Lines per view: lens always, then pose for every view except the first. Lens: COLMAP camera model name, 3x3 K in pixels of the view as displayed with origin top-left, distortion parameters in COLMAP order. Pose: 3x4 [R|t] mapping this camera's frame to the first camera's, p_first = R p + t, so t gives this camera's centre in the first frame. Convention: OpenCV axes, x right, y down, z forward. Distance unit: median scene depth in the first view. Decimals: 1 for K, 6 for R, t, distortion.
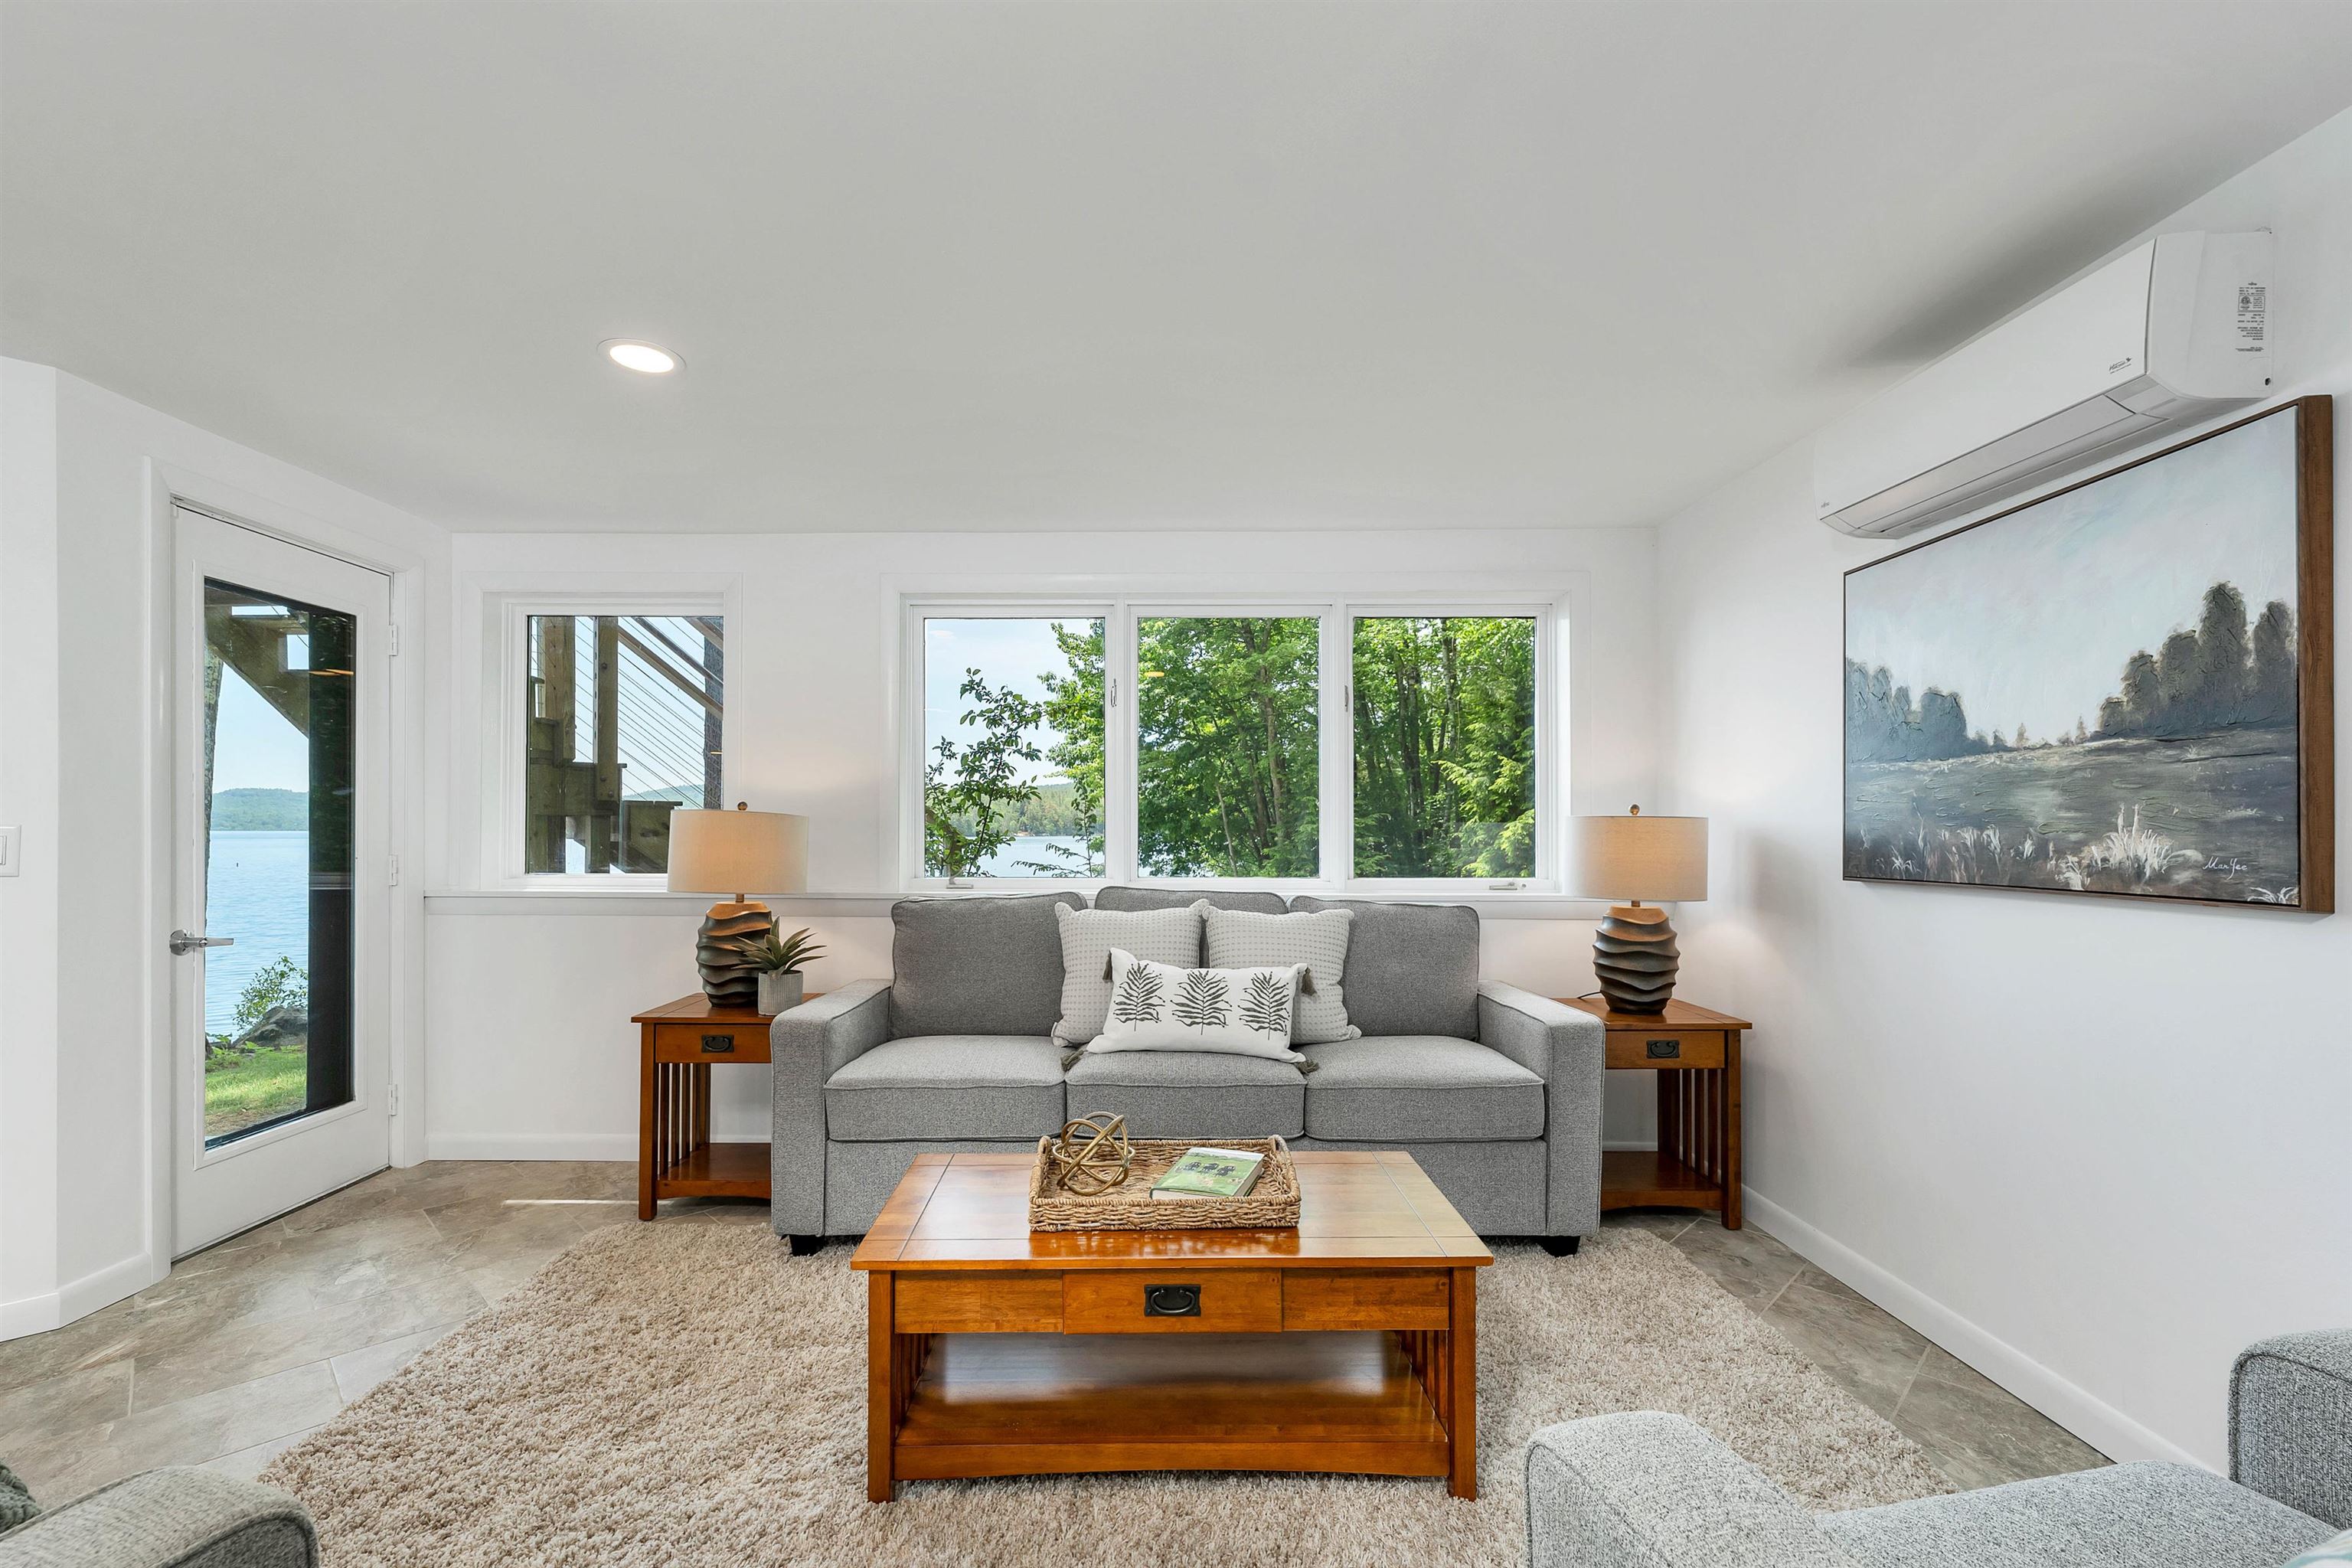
lens RADIAL K [[1103.0, 0, 1080.1], [0, 1103.0, 836.3], [0, 0, 1]] dist [0.030542, 0.001456]
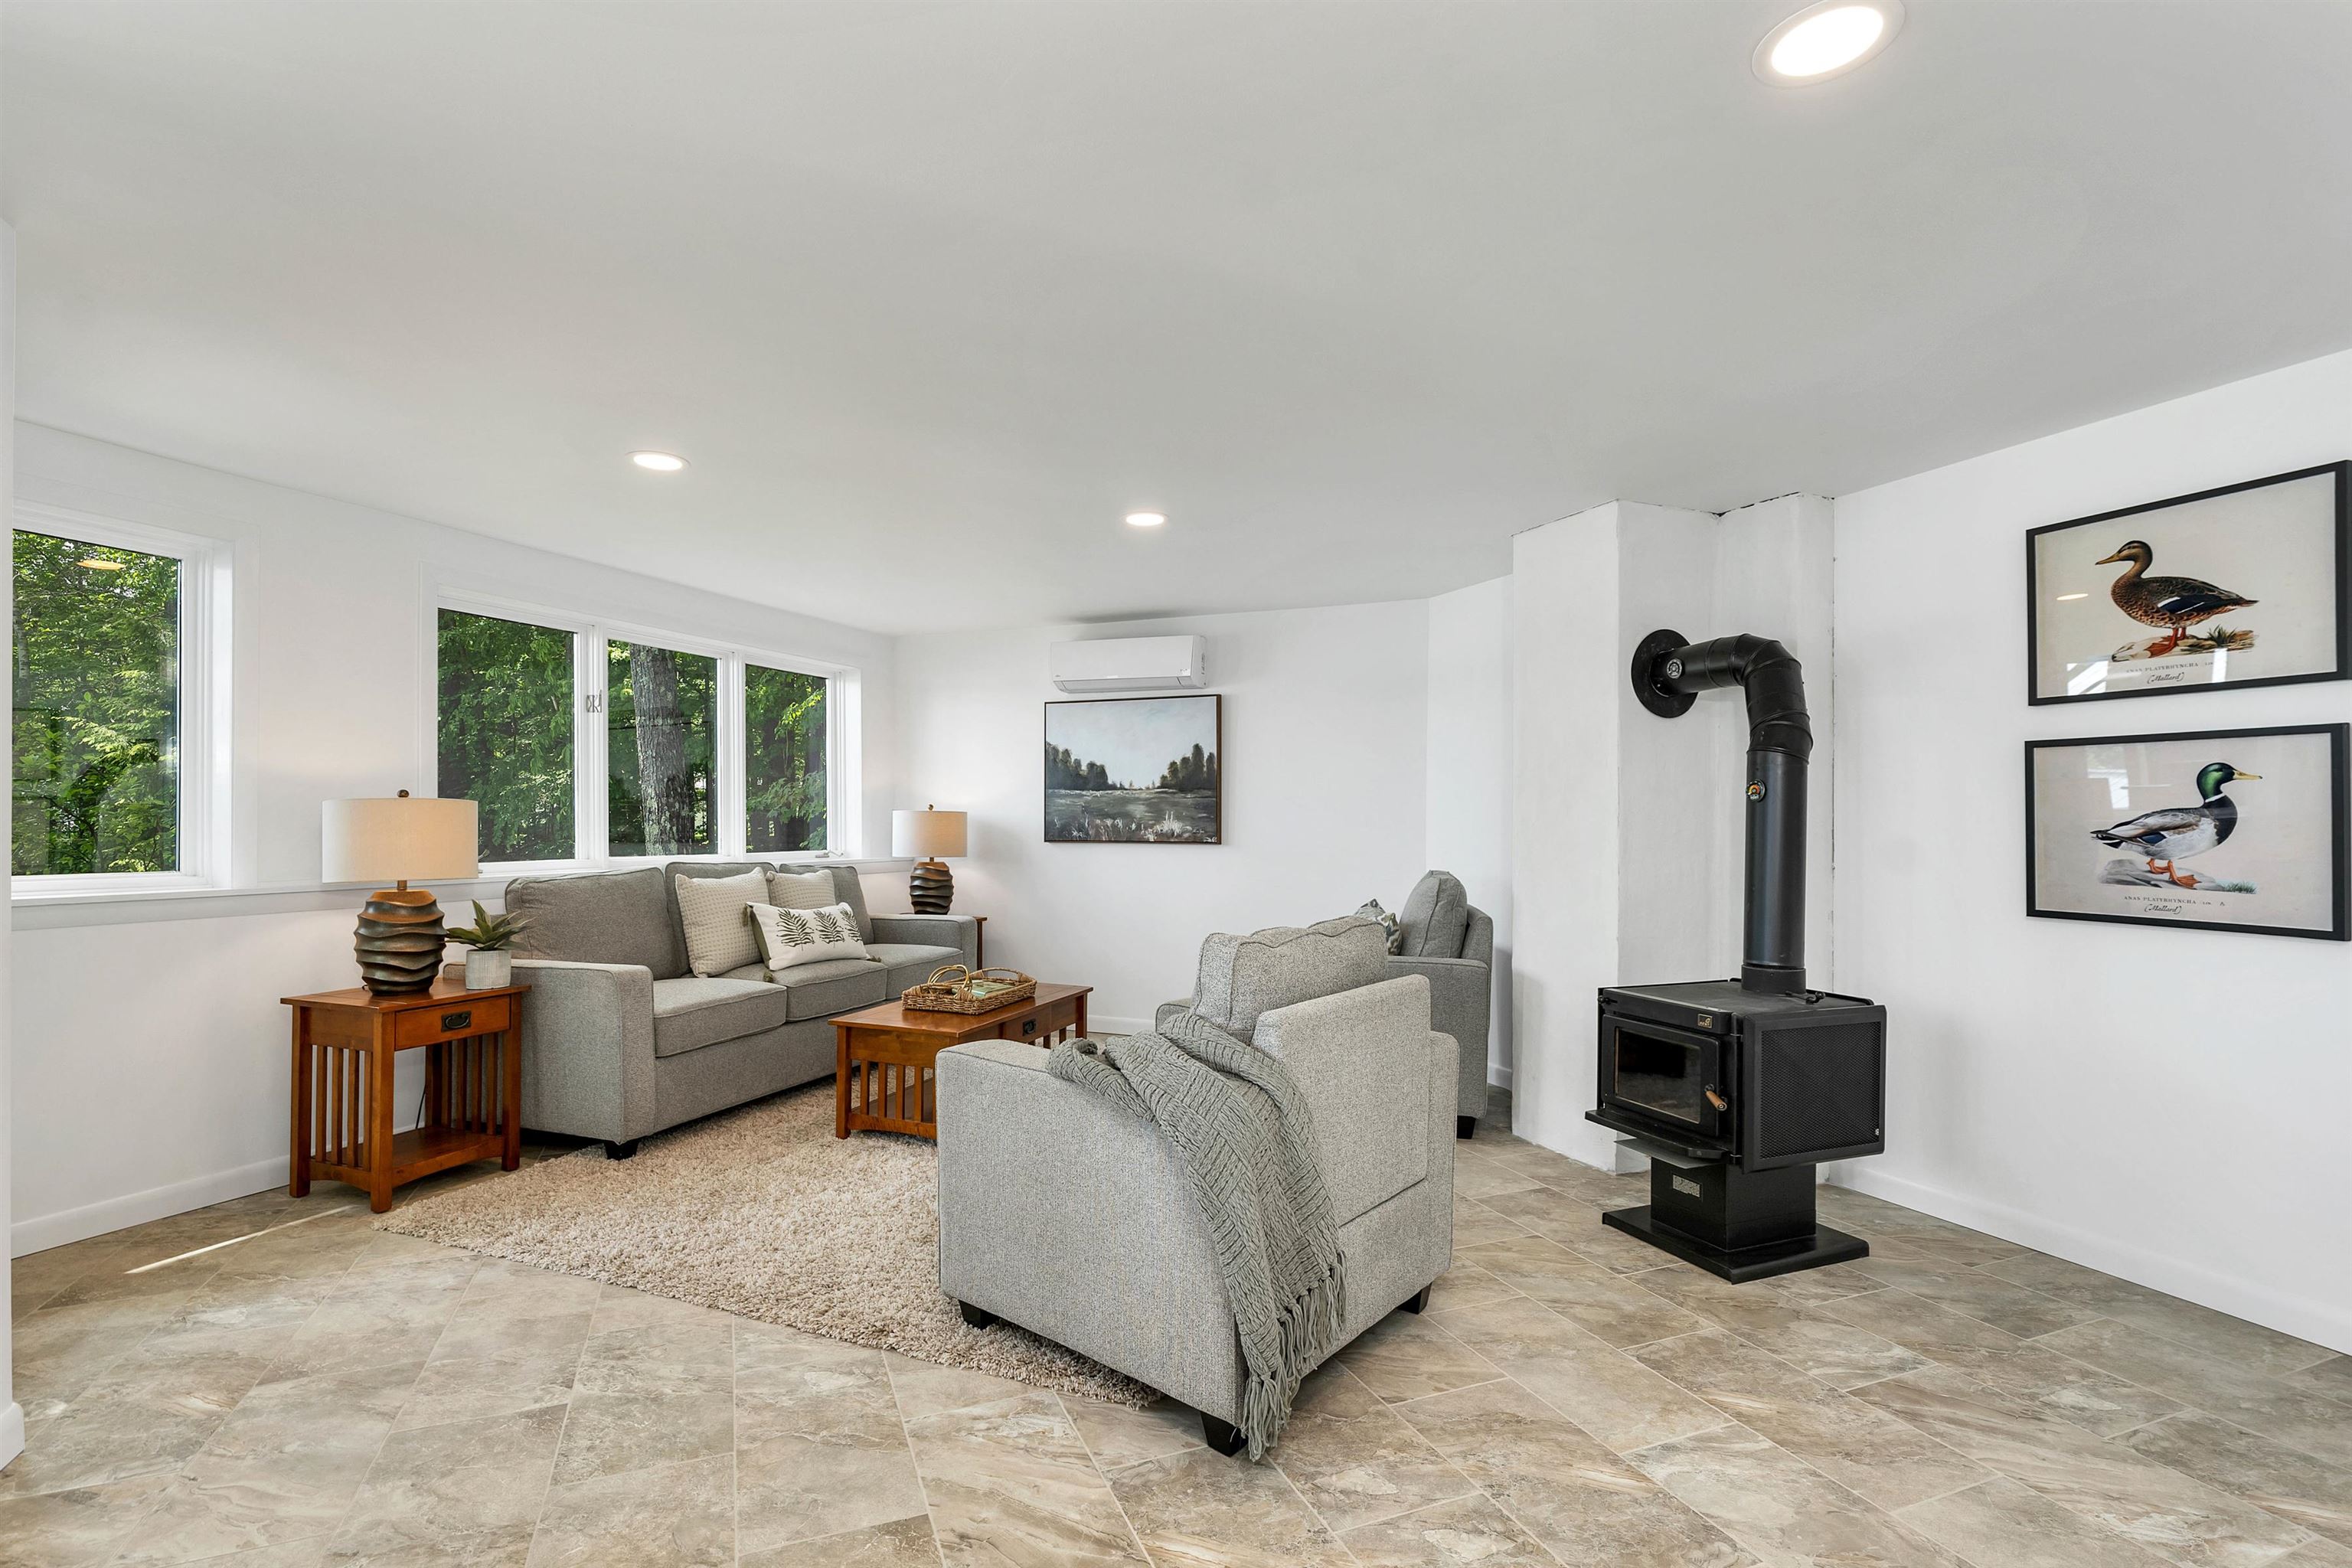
lens RADIAL K [[1088.9, 0, 1169.7], [0, 1088.9, 811.3], [0, 0, 1]] dist [0.000002, -0.000081]
pose [[0.342978, 0.006567, 0.939320, -1.433979], [-0.001196, 0.999978, -0.006555, -0.008100], [-0.939343, 0.001124, 0.342978, 0.016912]]
